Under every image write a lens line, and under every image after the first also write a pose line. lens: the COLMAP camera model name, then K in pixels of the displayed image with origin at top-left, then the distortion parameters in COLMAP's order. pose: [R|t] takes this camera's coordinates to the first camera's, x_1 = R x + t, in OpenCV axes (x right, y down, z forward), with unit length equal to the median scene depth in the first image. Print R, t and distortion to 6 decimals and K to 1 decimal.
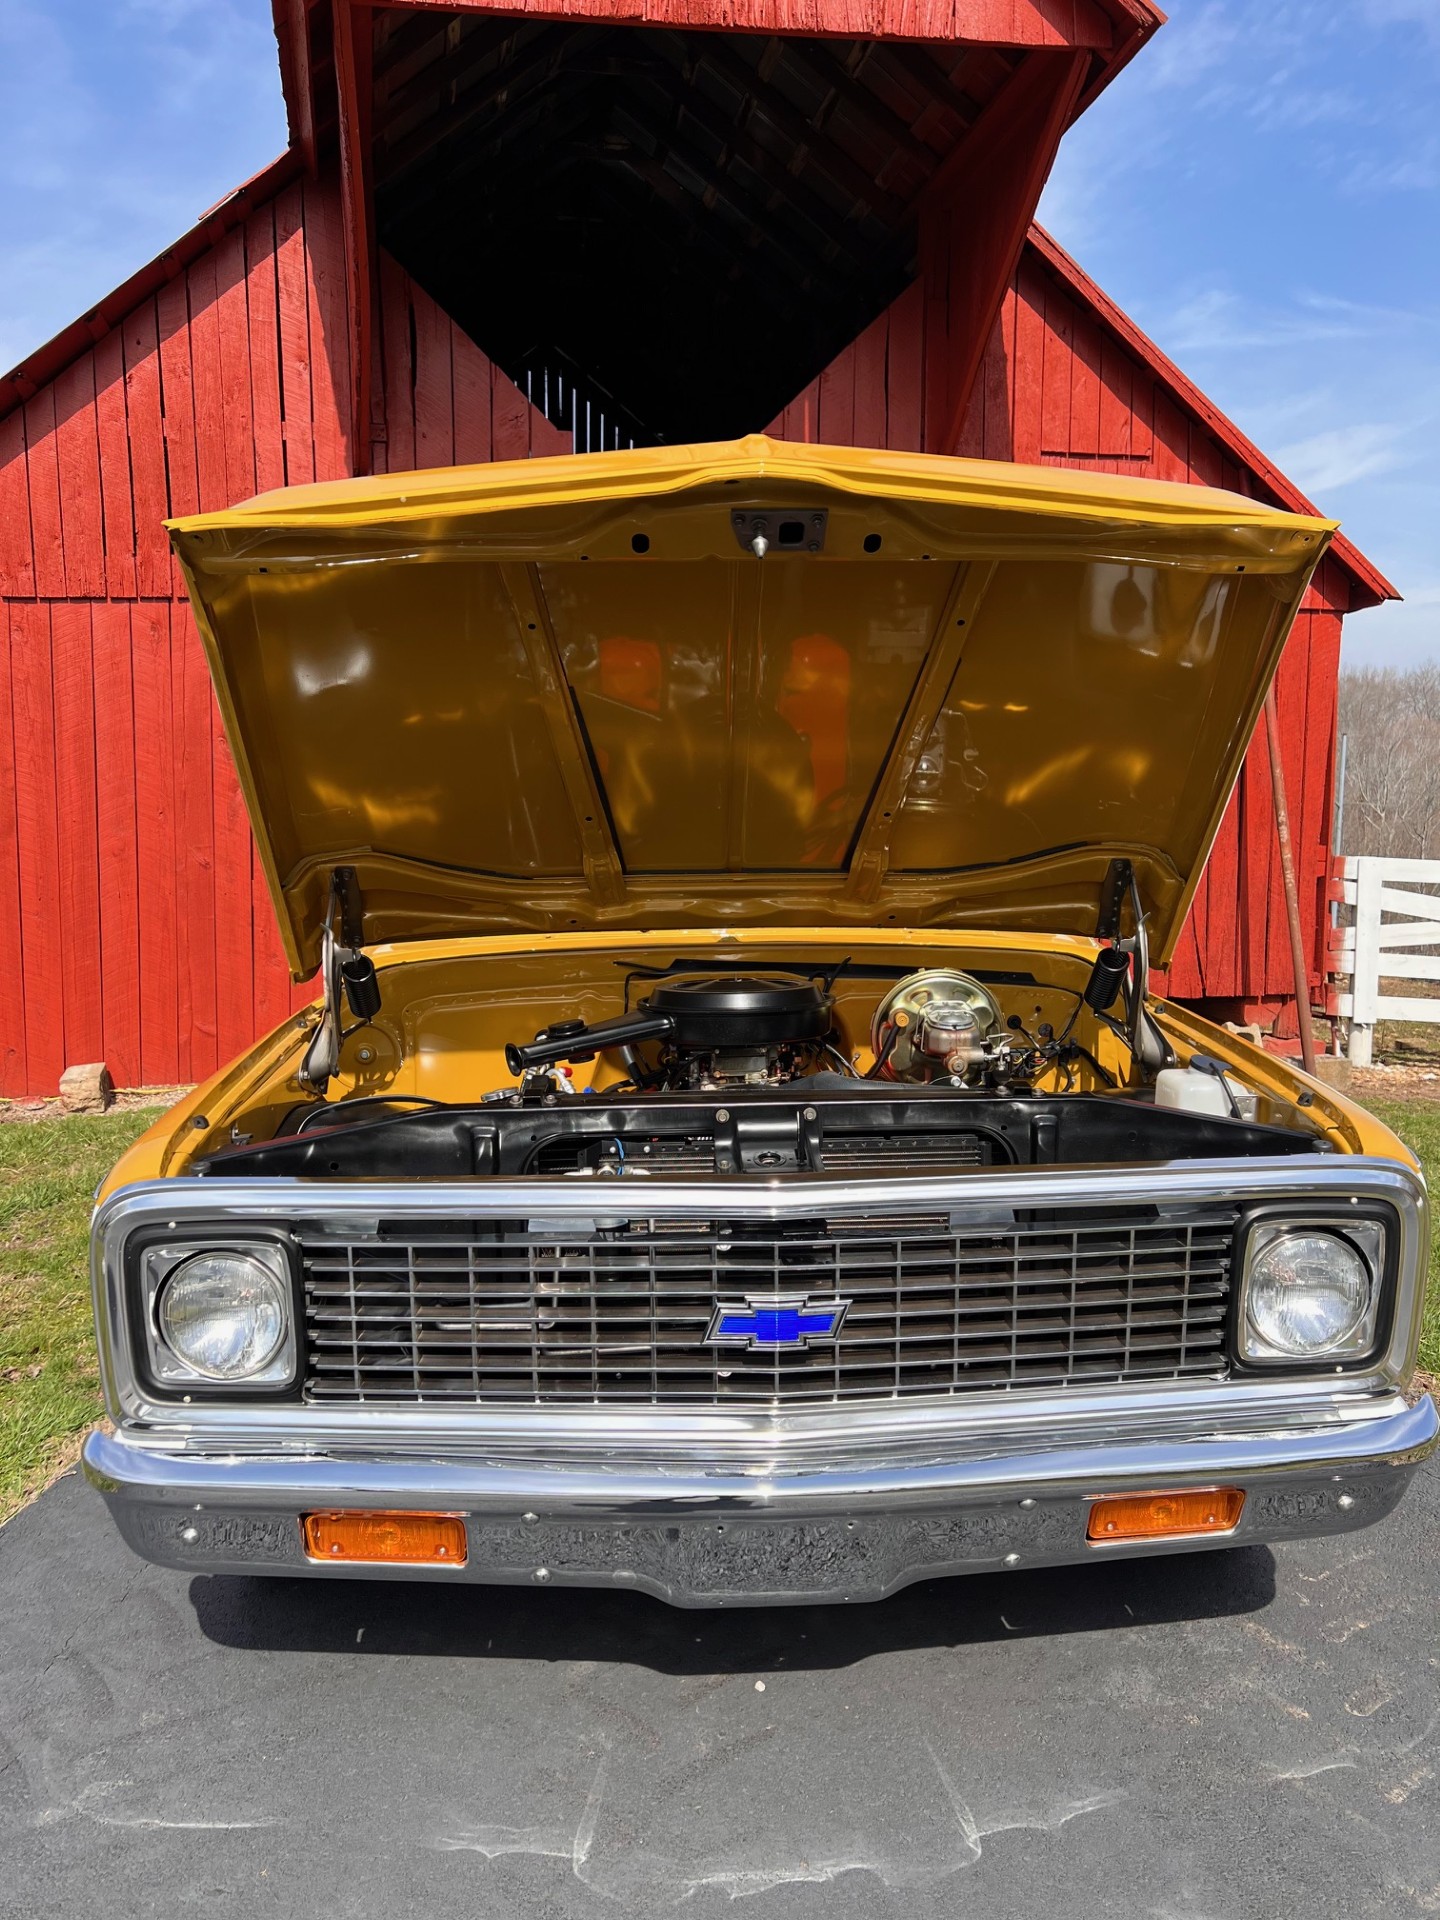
lens RADIAL K [[1428.1, 0, 713.8], [0, 1428.1, 964.7], [0, 0, 1]] dist [0.041913, -0.043291]
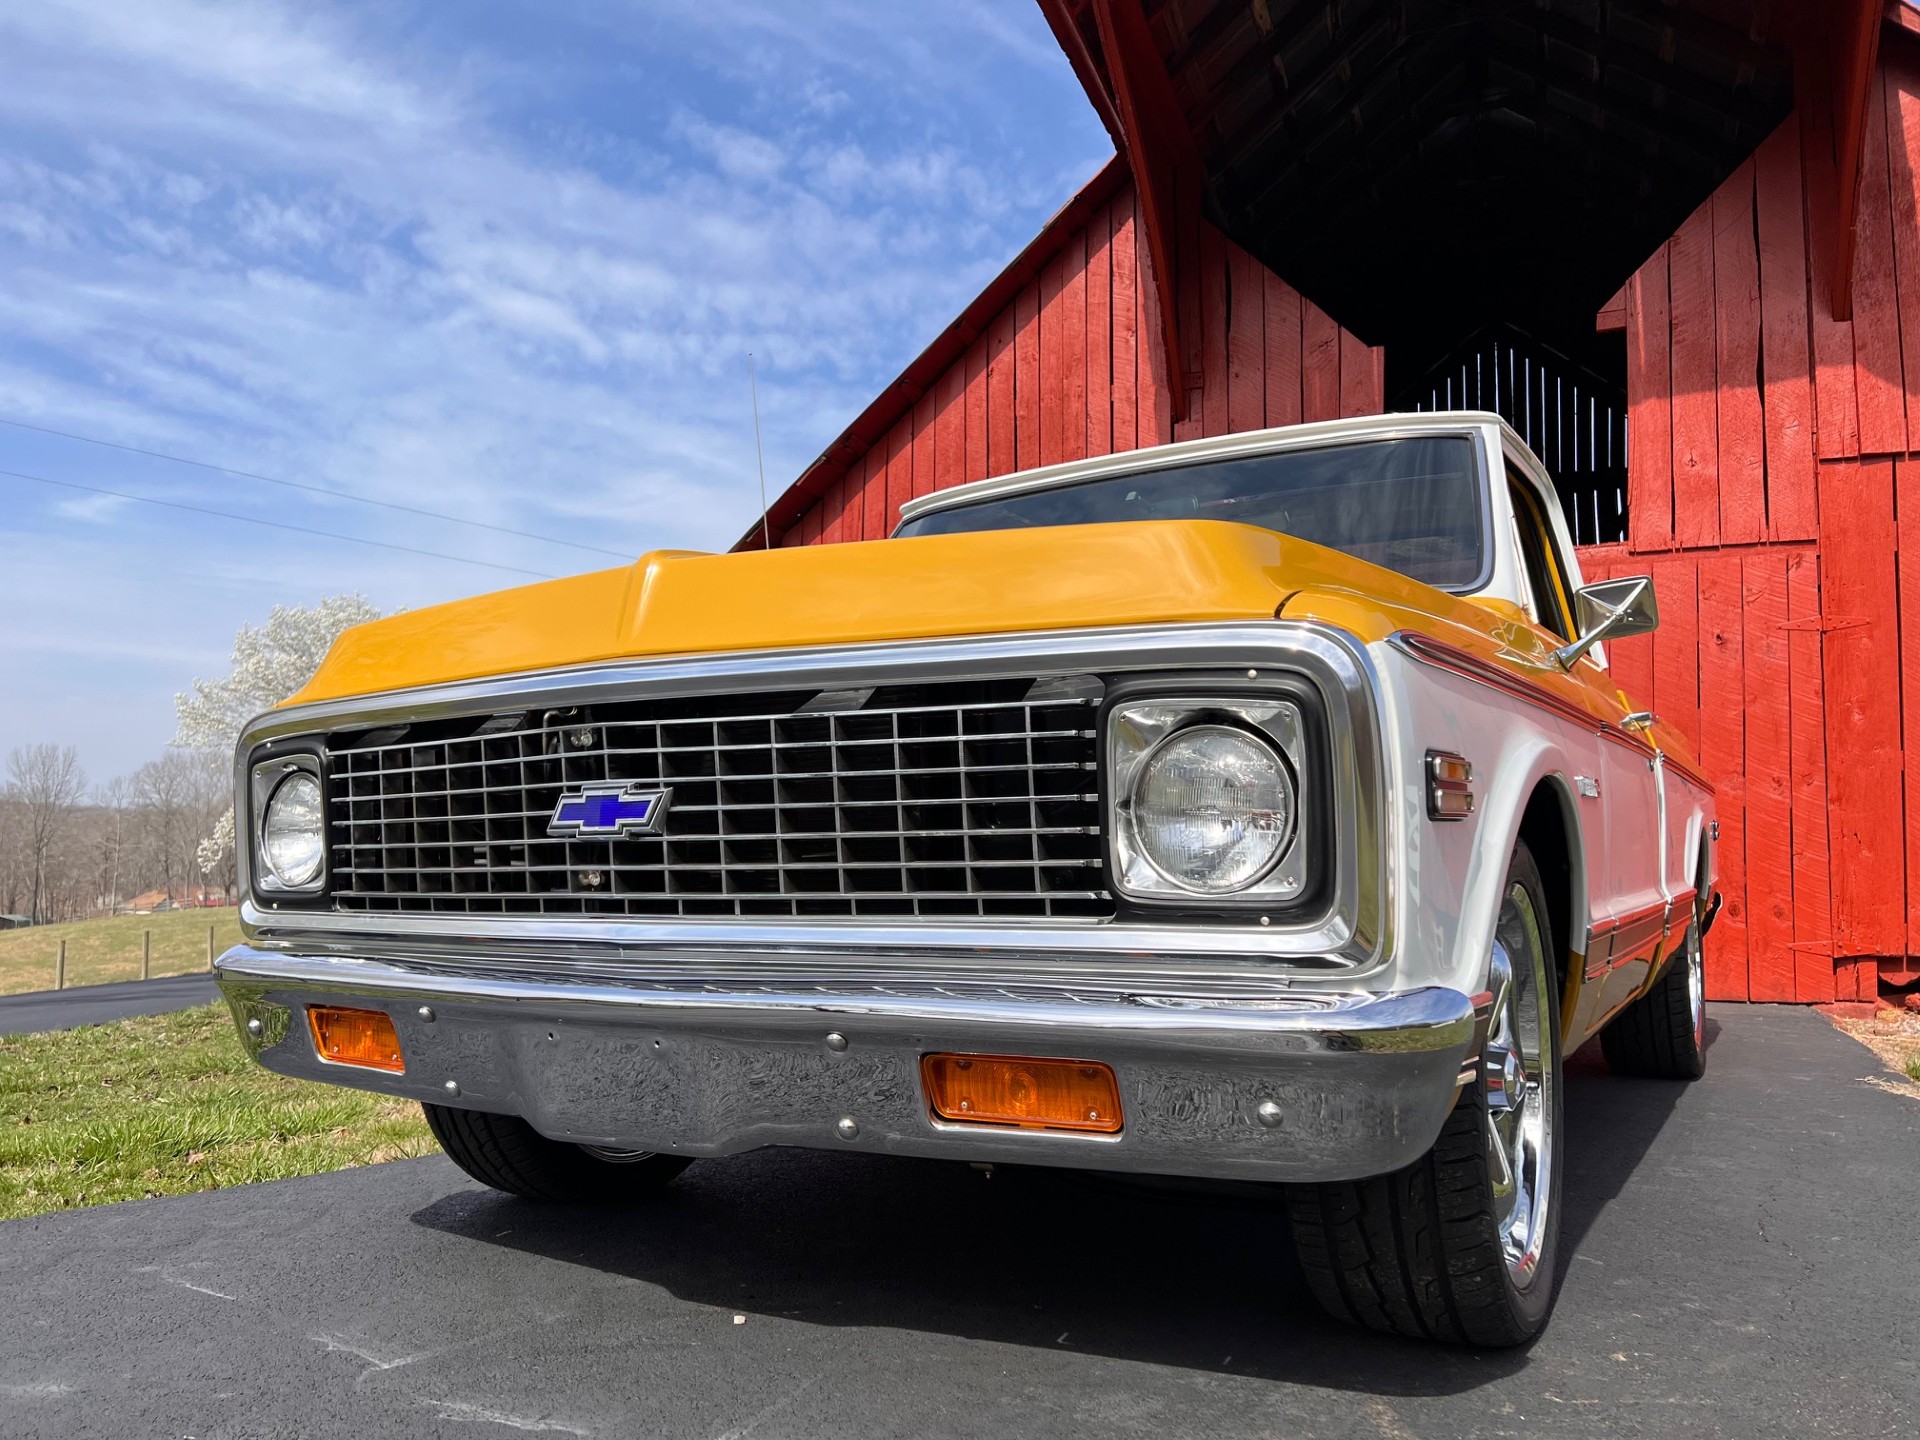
lens RADIAL K [[1428.1, 0, 971.7], [0, 1428.1, 723.3], [0, 0, 1]] dist [0.041913, -0.043291]
pose [[0.847274, -0.045718, -0.529185, 0.189691], [-0.060389, 0.981537, -0.181487, 0.088393], [0.527712, 0.185726, 0.828870, 0.084841]]
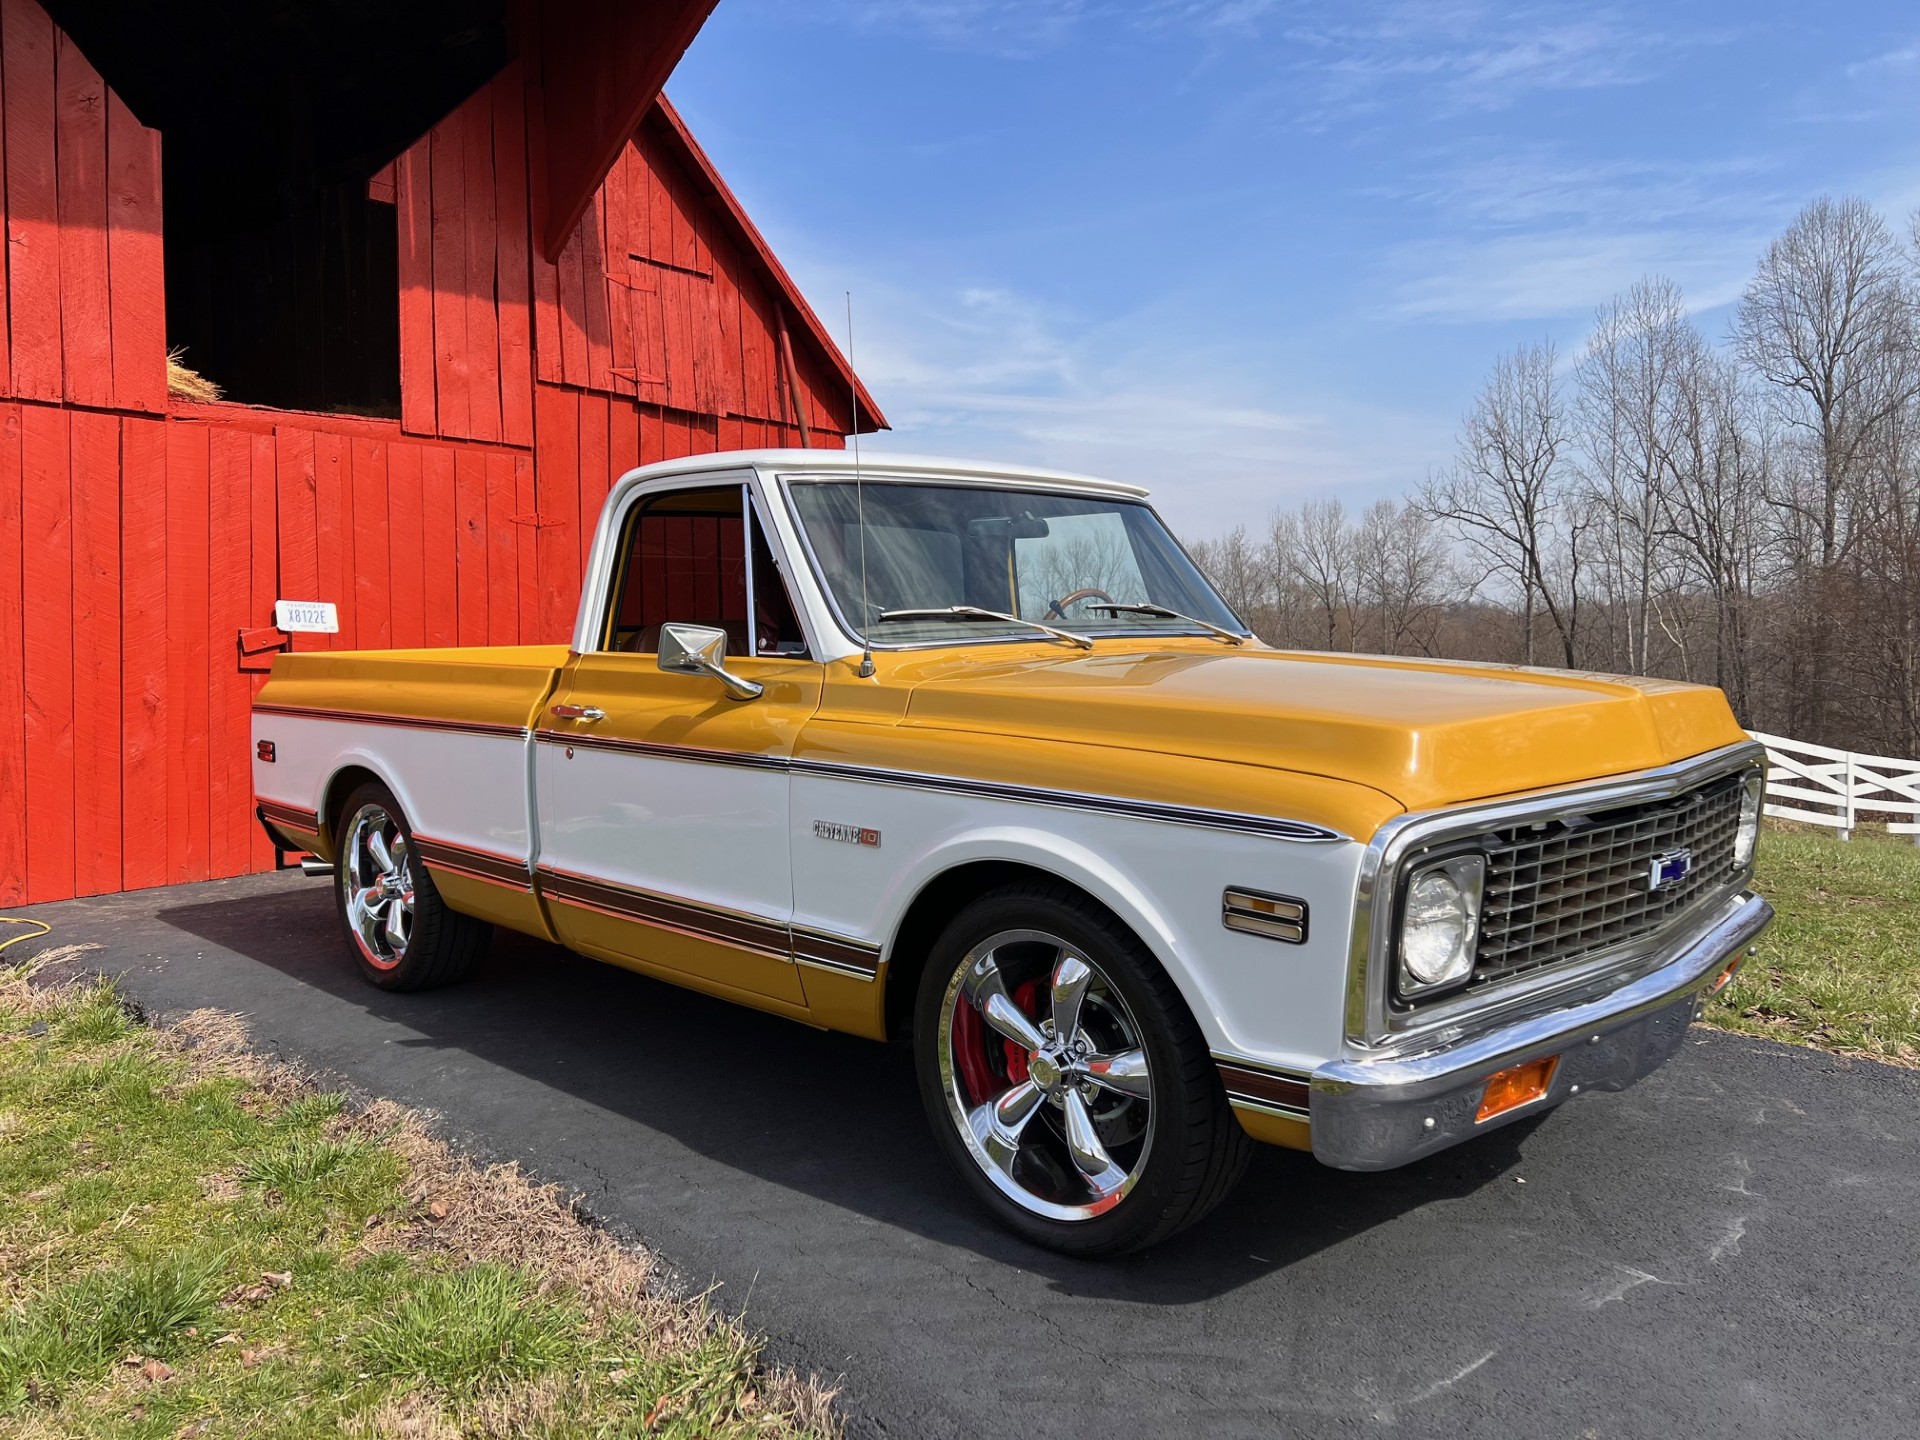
lens RADIAL K [[1428.1, 0, 963.7], [0, 1428.1, 719.9], [0, 0, 1]] dist [0.041913, -0.043291]
pose [[0.734899, -0.045562, 0.676644, -0.368511], [0.075837, 0.997004, -0.015232, 0.017364], [-0.673923, 0.062508, 0.736152, 0.102547]]
